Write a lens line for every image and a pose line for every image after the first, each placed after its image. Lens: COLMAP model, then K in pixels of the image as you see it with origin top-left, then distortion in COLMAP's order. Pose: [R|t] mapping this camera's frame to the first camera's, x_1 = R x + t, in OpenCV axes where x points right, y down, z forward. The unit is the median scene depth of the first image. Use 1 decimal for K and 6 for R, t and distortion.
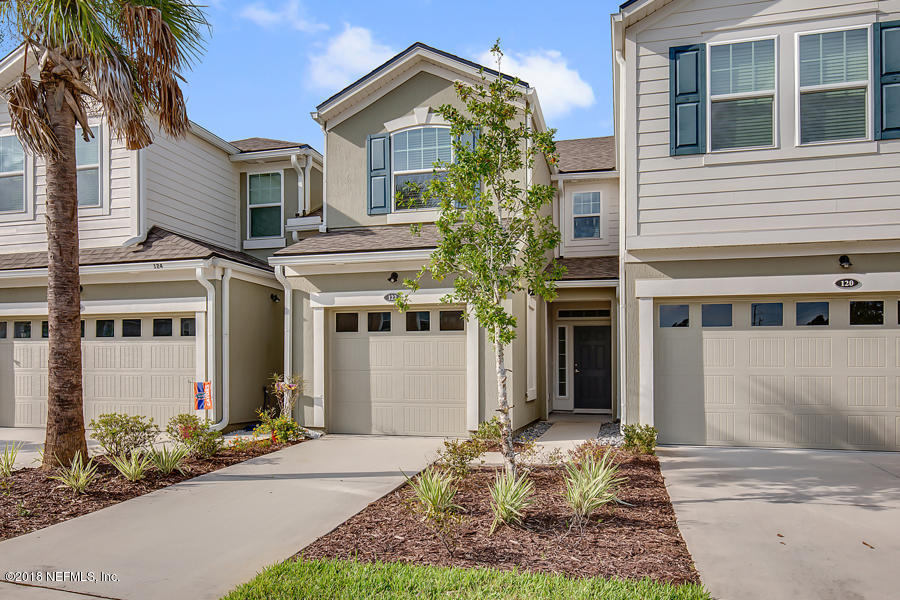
lens RADIAL K [[923.5, 0, 450.0], [0, 923.5, 300.0], [0, 0, 1]] dist [0.022264, 0.016861]
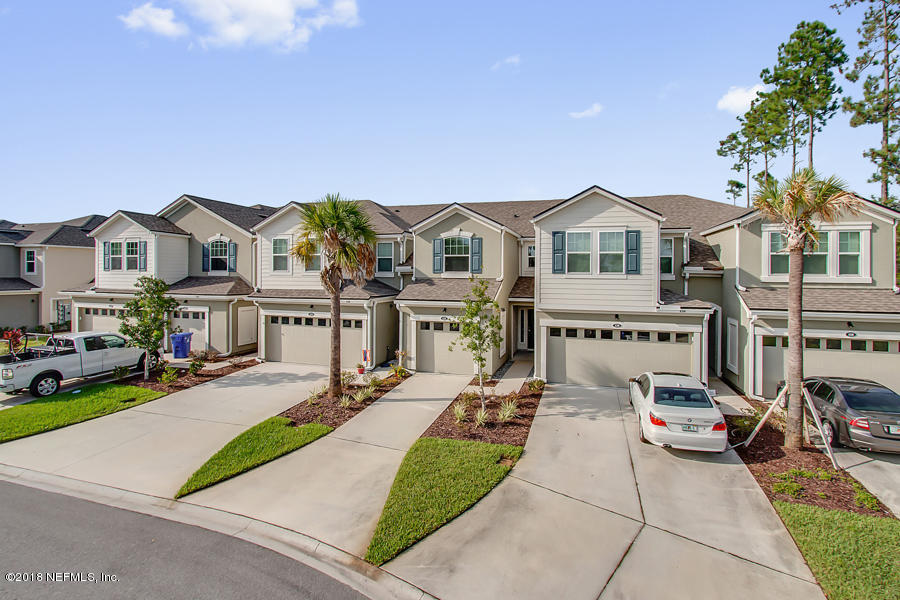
lens RADIAL K [[429.1, 0, 450.0], [0, 429.1, 300.0], [0, 0, 1]] dist [-0.000623, -0.000365]
pose [[0.998996, 0.005924, -0.044402, 0.004912], [-0.005865, 0.999982, 0.001461, -0.072630], [0.044410, -0.001199, 0.999013, -0.194140]]
